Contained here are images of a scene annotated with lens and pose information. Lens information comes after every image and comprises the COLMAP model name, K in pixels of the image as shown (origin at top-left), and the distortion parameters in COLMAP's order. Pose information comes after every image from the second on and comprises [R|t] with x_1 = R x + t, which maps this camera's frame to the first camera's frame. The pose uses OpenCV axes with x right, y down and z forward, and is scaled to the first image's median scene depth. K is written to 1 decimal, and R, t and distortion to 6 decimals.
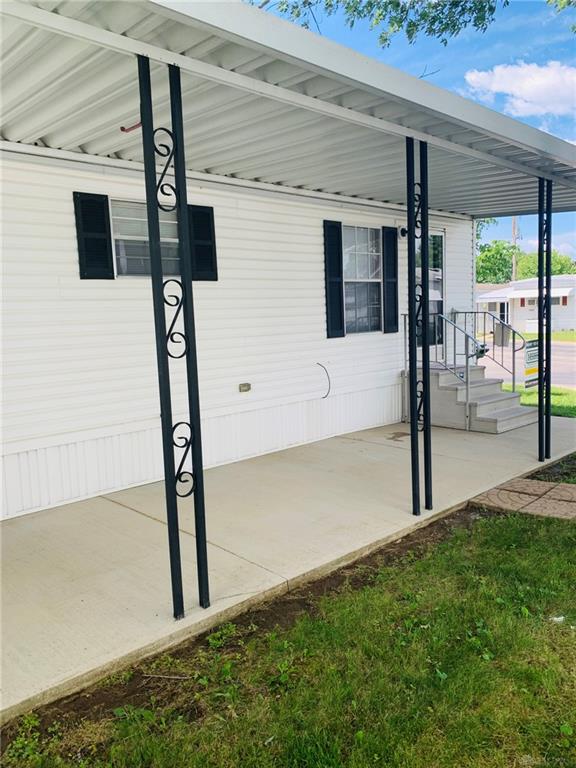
lens RADIAL K [[584.1, 0, 288.0], [0, 584.1, 384.0], [0, 0, 1]] dist [-0.010282, -0.005627]
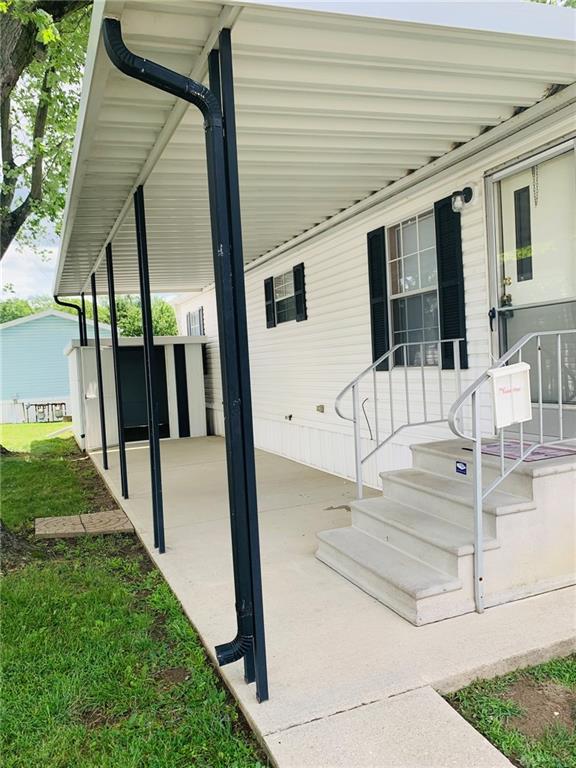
lens RADIAL K [[587.5, 0, 288.0], [0, 587.5, 384.0], [0, 0, 1]] dist [0.009389, -0.001781]
pose [[-0.345246, 0.091292, -0.934062, 0.926658], [-0.035988, 0.993238, 0.110377, -0.152612], [0.937822, 0.071722, -0.339626, 1.200459]]
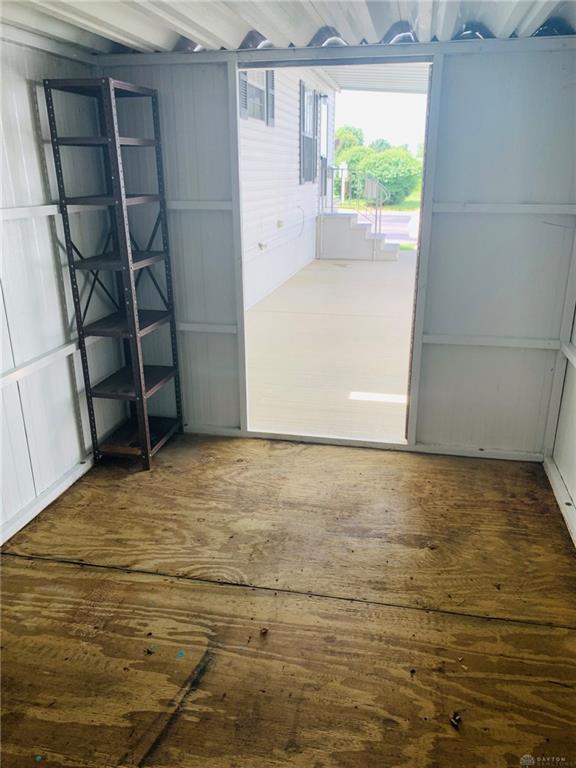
lens RADIAL K [[587.5, 0, 288.0], [0, 587.5, 384.0], [0, 0, 1]] dist [0.009389, -0.001781]
pose [[0.816420, -0.158084, 0.555398, -0.722233], [0.035586, 0.973744, 0.224848, 0.051070], [-0.576361, -0.163806, 0.800610, -0.044324]]
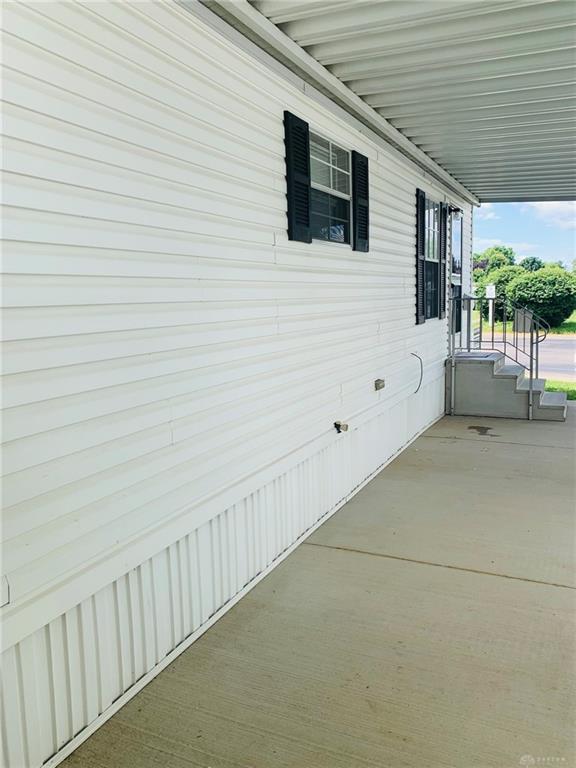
lens RADIAL K [[587.5, 0, 288.0], [0, 587.5, 384.0], [0, 0, 1]] dist [0.009389, -0.001781]
pose [[0.931838, -0.039418, 0.360726, -0.448780], [0.032626, 0.999157, 0.024902, -0.018184], [-0.361404, -0.011435, 0.932339, 0.247726]]
